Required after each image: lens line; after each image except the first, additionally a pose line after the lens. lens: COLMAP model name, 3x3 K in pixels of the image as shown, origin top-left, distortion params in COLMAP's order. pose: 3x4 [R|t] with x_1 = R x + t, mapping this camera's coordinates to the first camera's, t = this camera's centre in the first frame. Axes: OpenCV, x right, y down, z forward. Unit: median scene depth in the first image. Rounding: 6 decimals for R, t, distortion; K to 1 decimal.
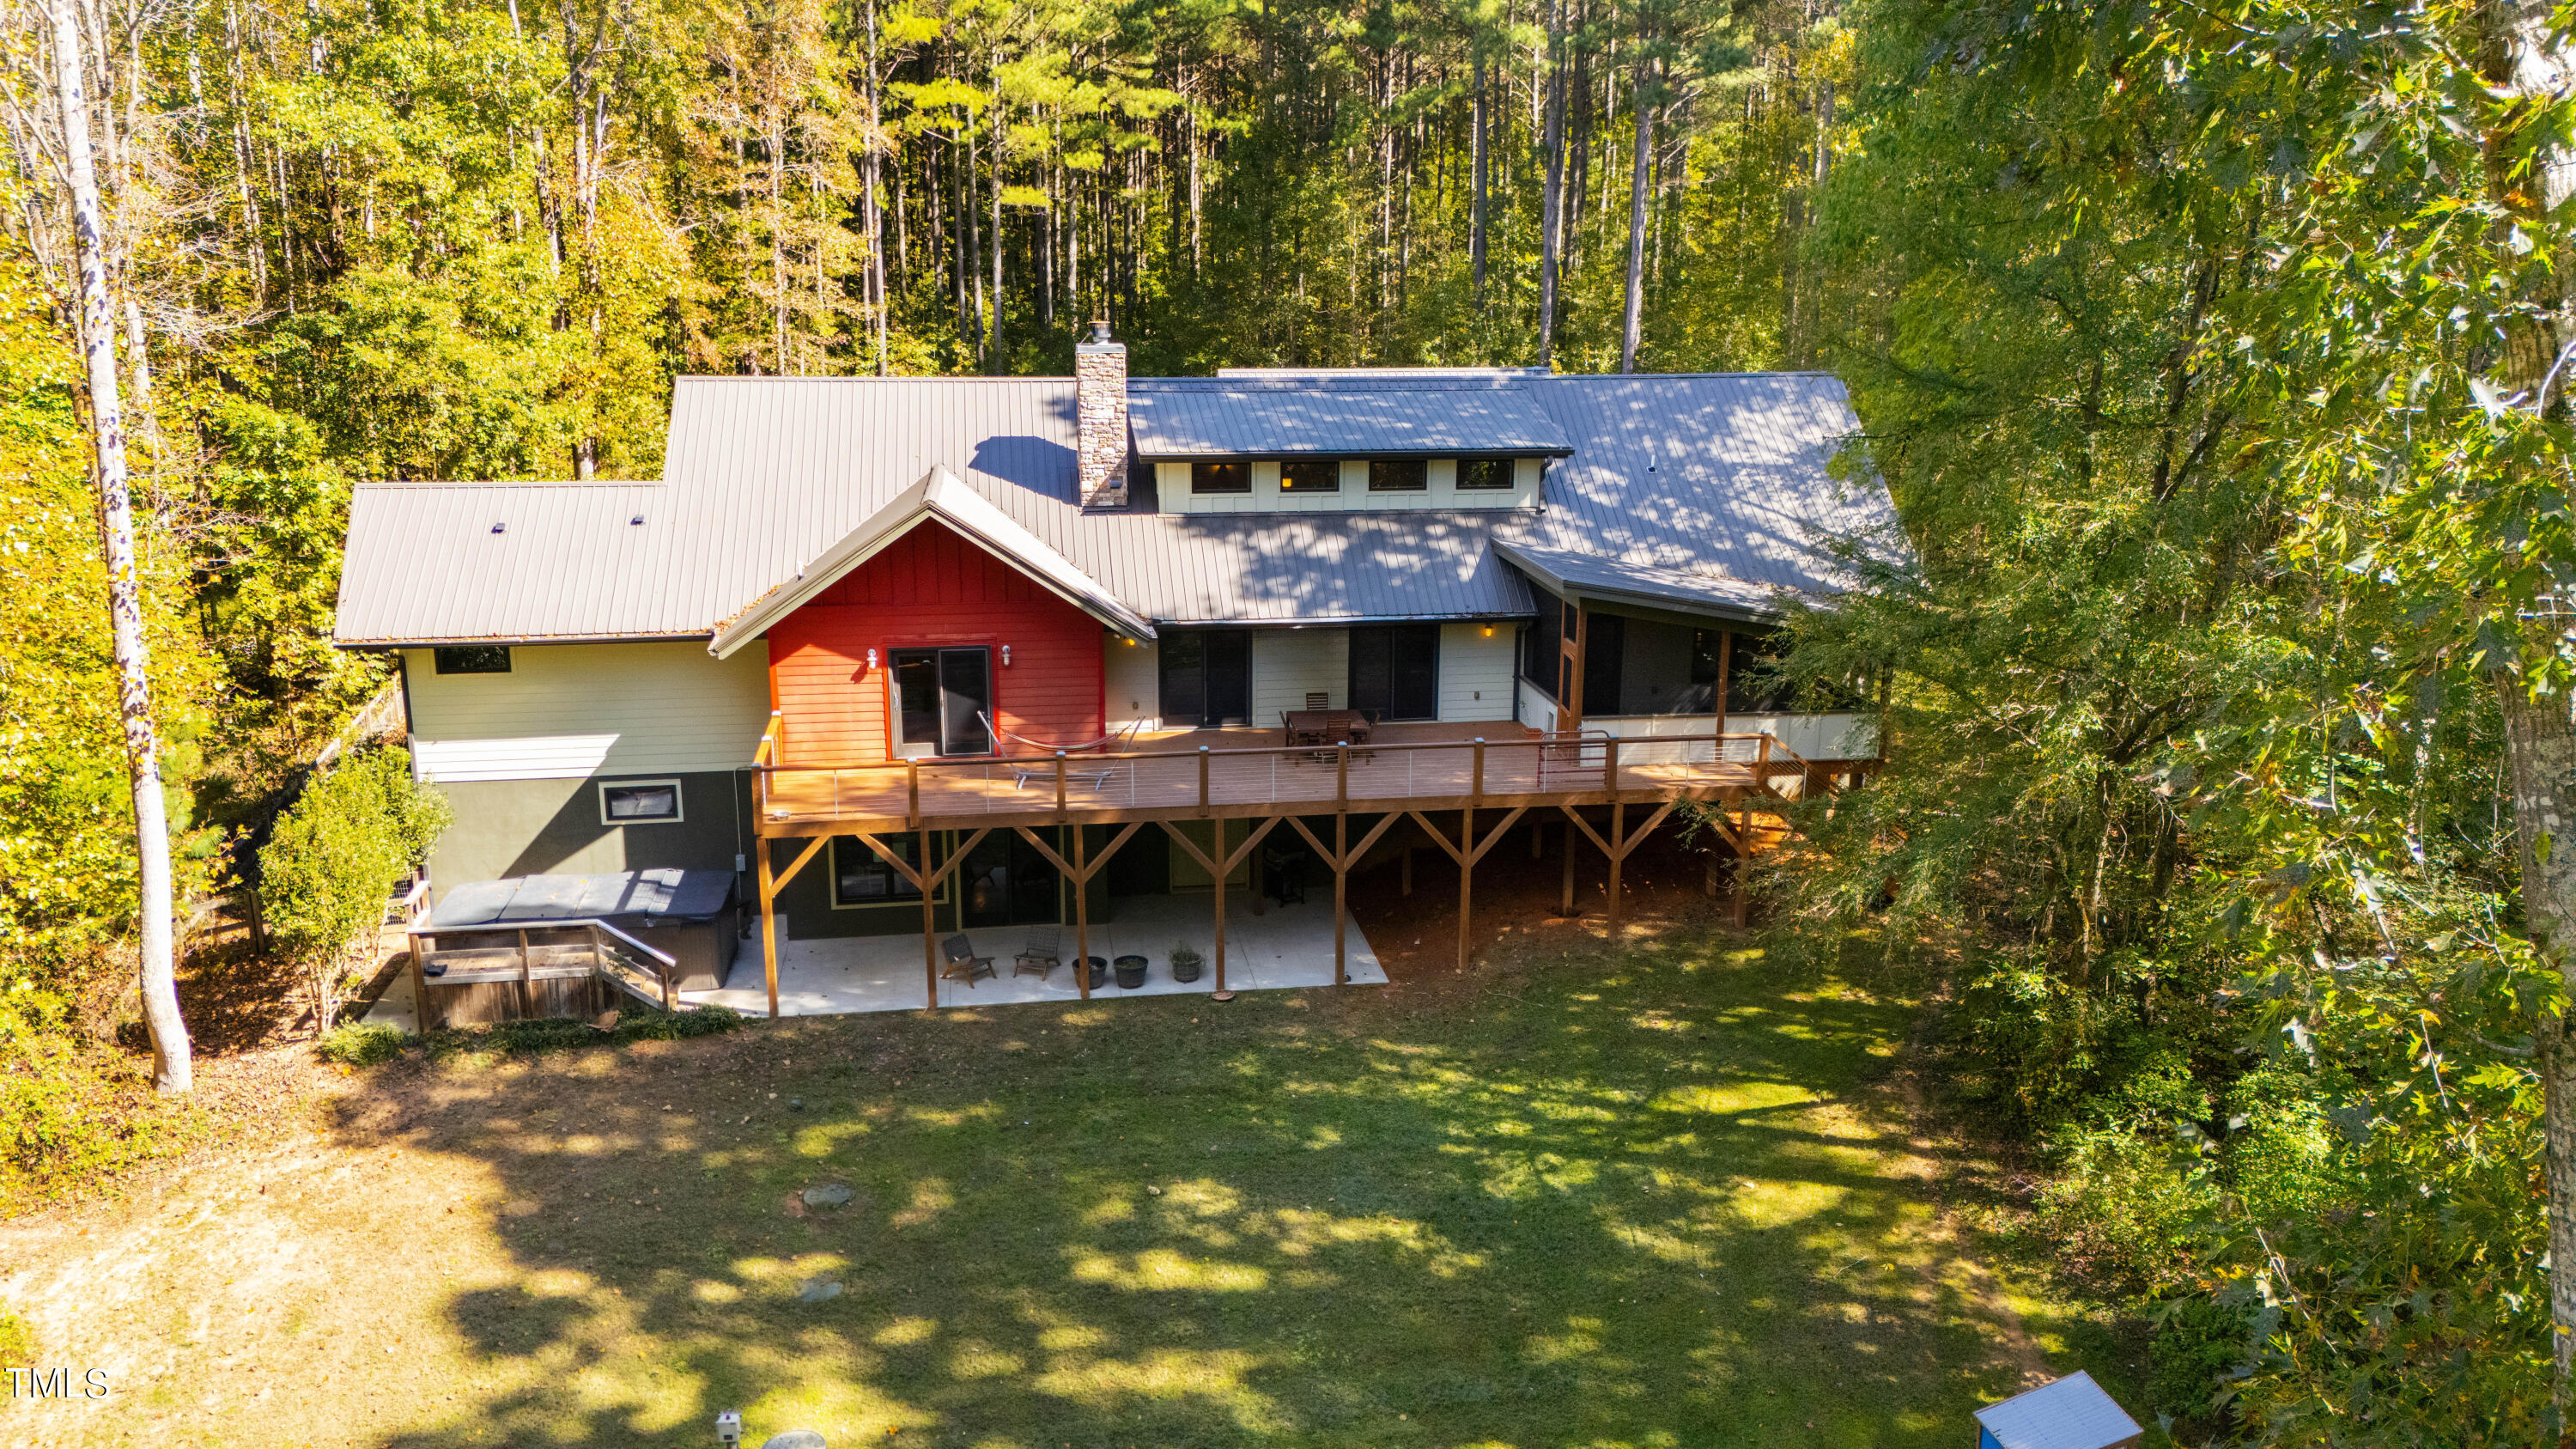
lens RADIAL K [[1910.9, 0, 1288.0], [0, 1910.9, 724.5], [0, 0, 1]] dist [0.001481, -0.001174]
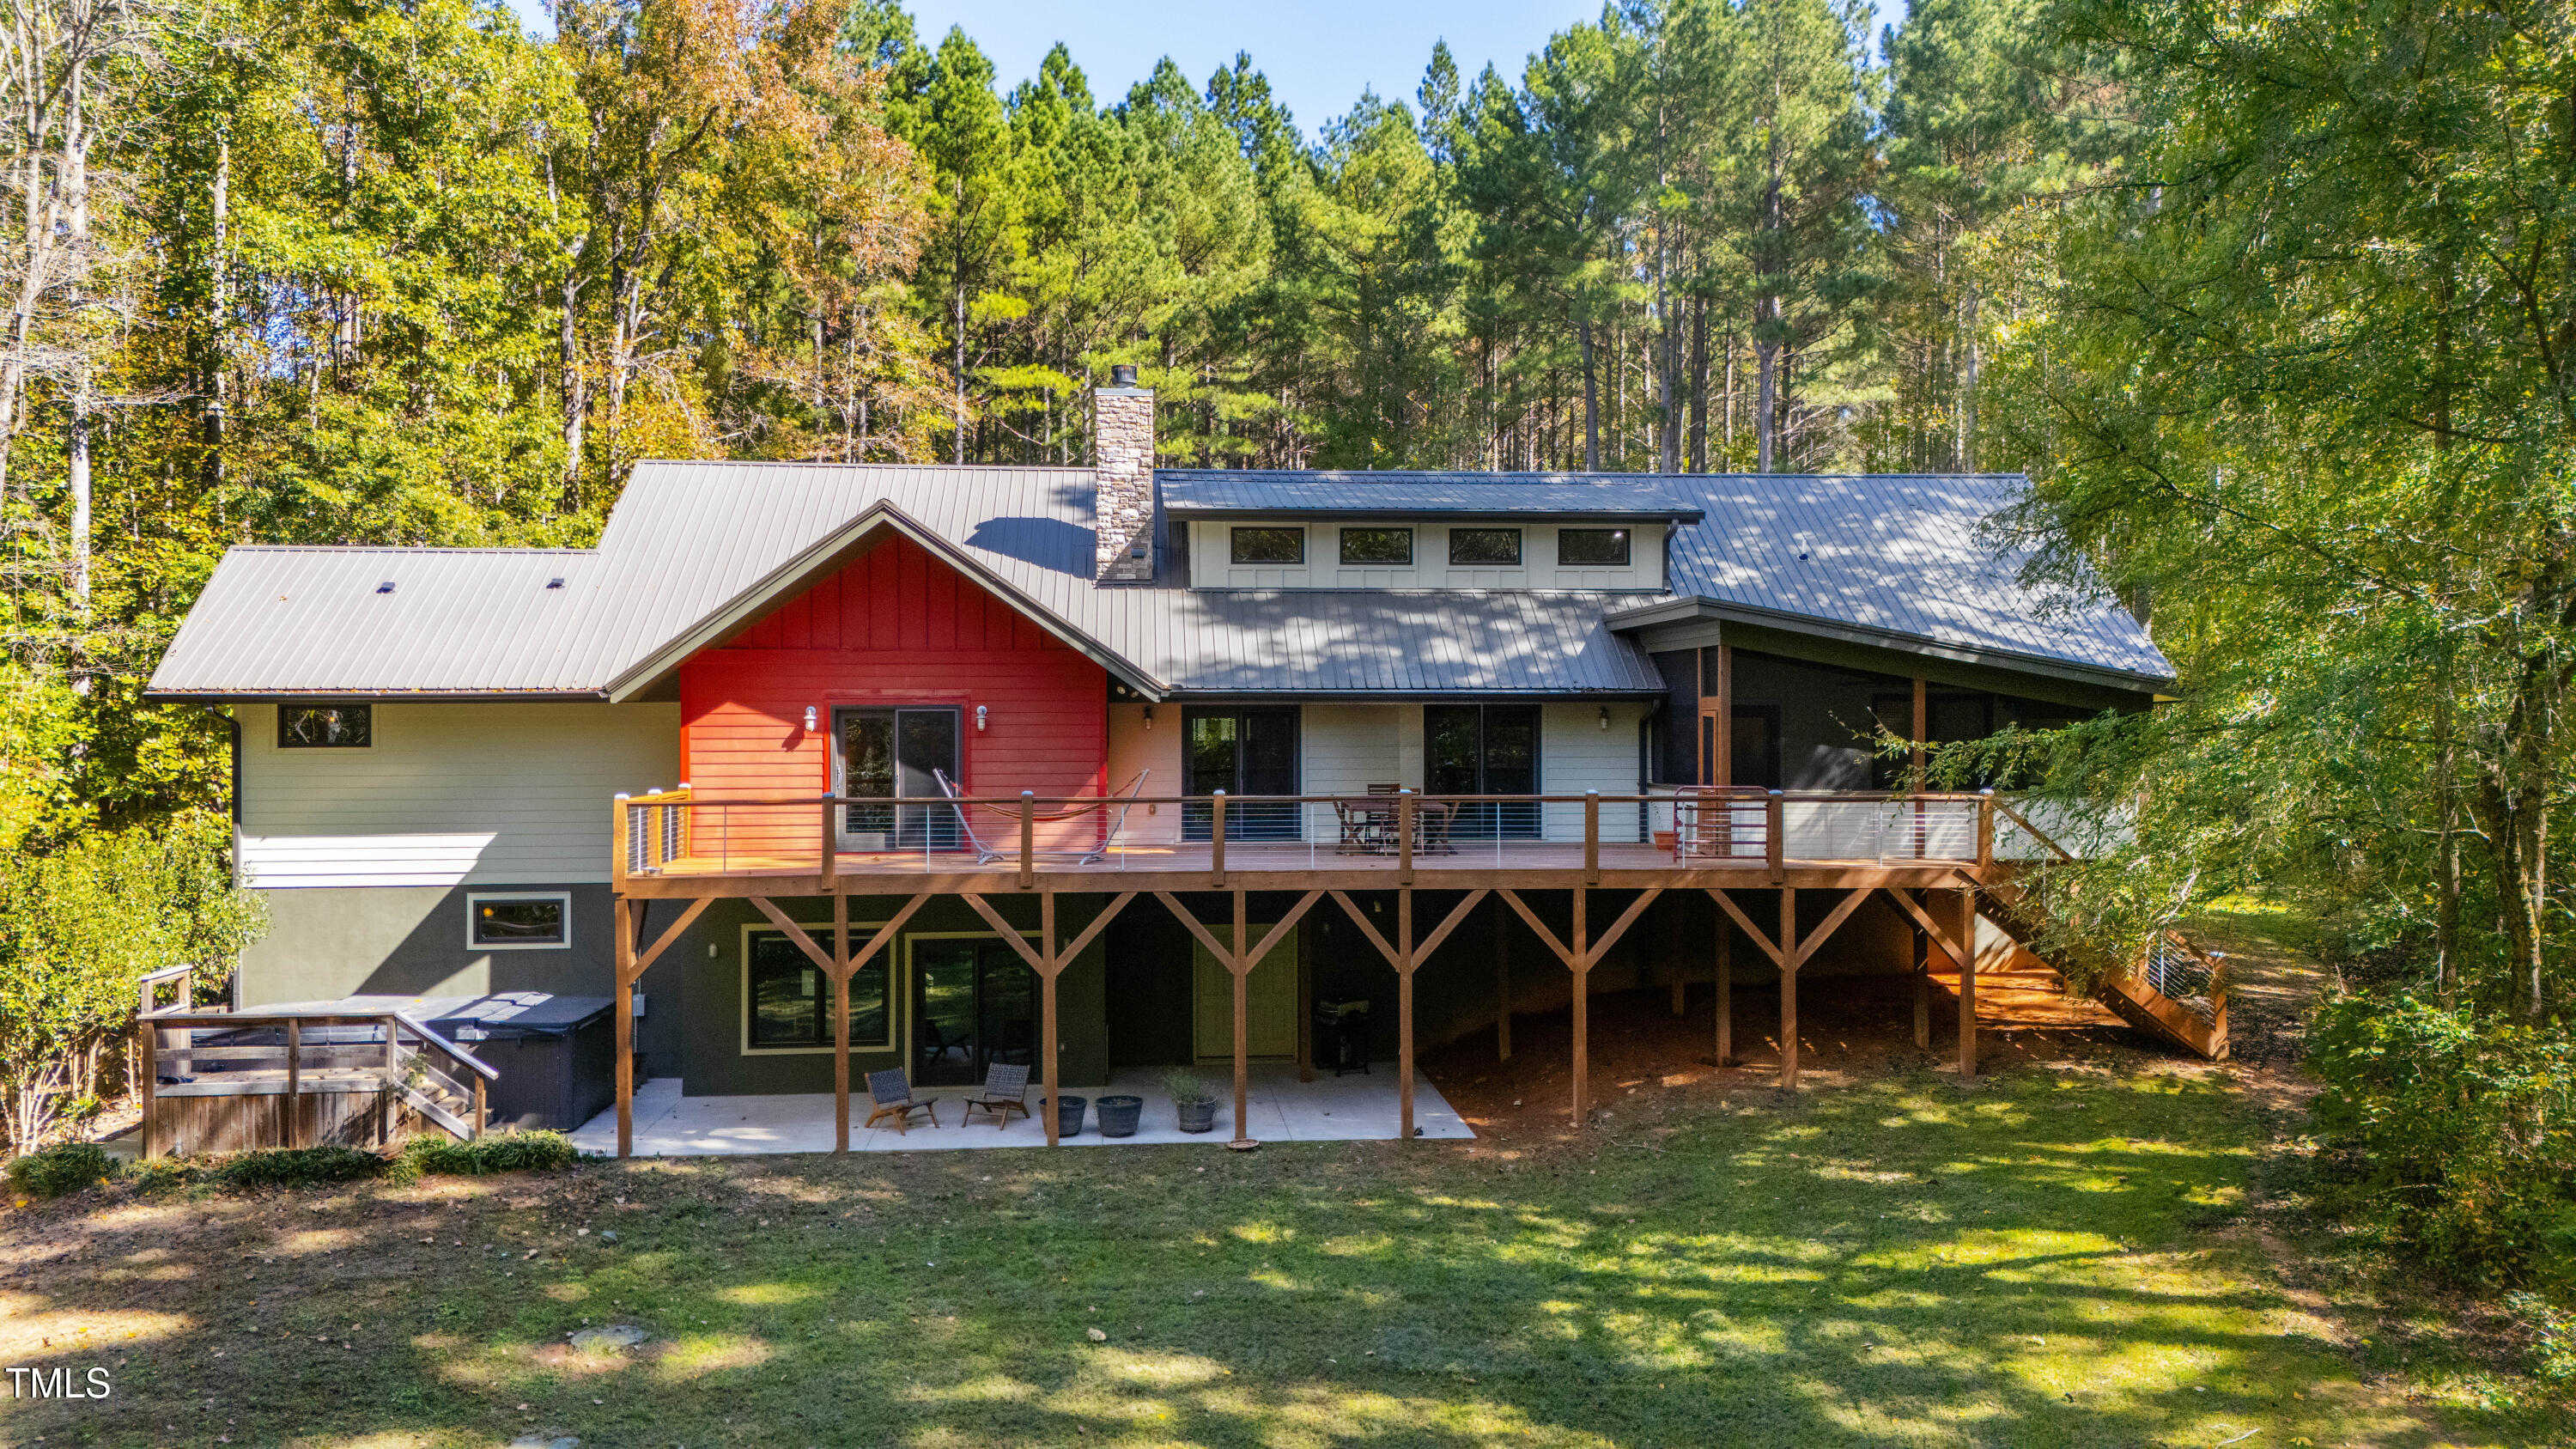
lens RADIAL K [[1905.1, 0, 1288.0], [0, 1905.1, 724.5], [0, 0, 1]] dist [0.008006, 0.003765]
pose [[0.997496, -0.006929, -0.070383, 0.032929], [-0.011144, 0.967354, -0.253183, 0.163038], [0.069839, 0.253333, 0.964855, 0.257275]]
